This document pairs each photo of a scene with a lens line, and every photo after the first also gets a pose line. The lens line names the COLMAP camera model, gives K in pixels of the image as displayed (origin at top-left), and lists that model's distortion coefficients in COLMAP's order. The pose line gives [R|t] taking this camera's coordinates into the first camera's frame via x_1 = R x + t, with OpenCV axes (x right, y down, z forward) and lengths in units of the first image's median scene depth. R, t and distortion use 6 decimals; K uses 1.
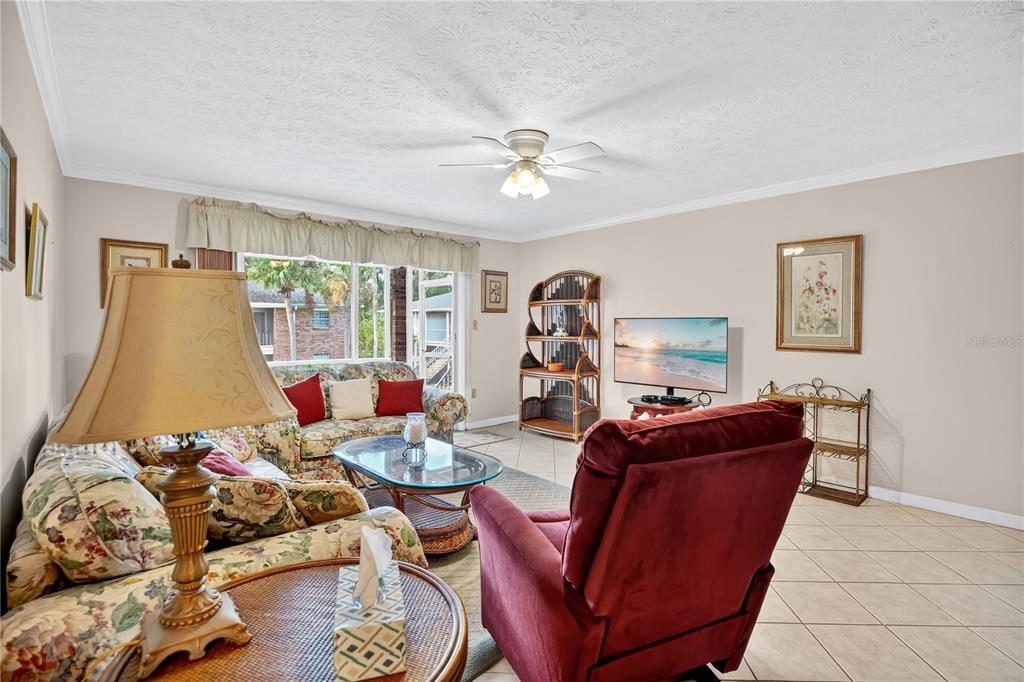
lens RADIAL K [[505.2, 0, 520.9], [0, 505.2, 336.1], [0, 0, 1]] dist [-0.003060, -0.000586]
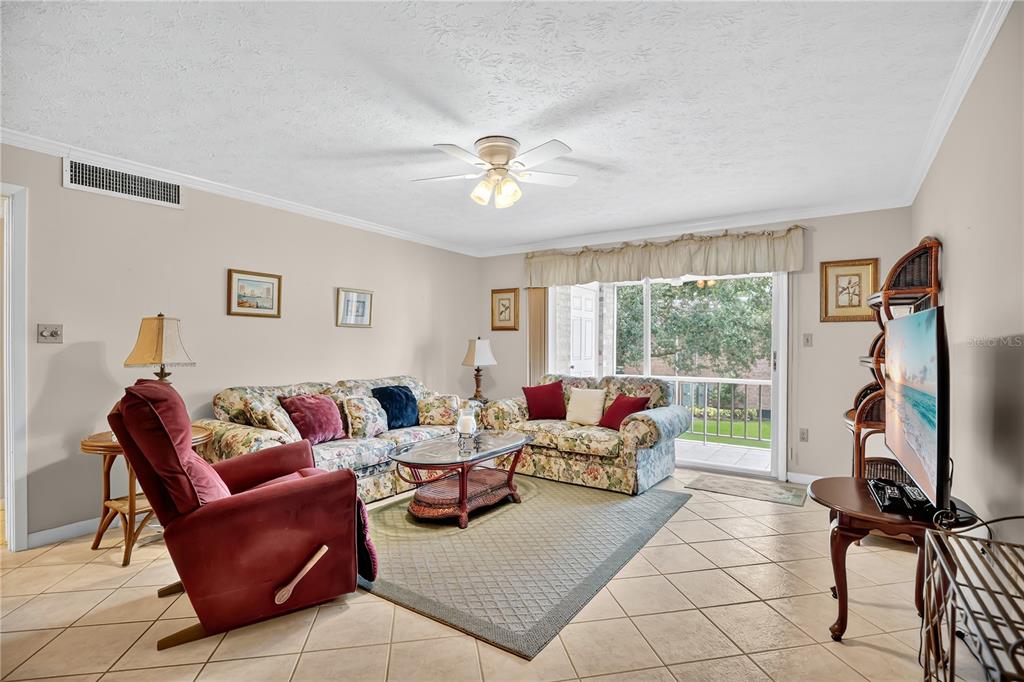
lens RADIAL K [[505.2, 0, 520.9], [0, 505.2, 336.1], [0, 0, 1]] dist [-0.003060, -0.000586]
pose [[0.231593, -0.023050, -0.972540, 0.701430], [-0.030136, 0.999069, -0.030855, 0.009130], [0.972346, 0.036454, 0.230682, 0.594423]]
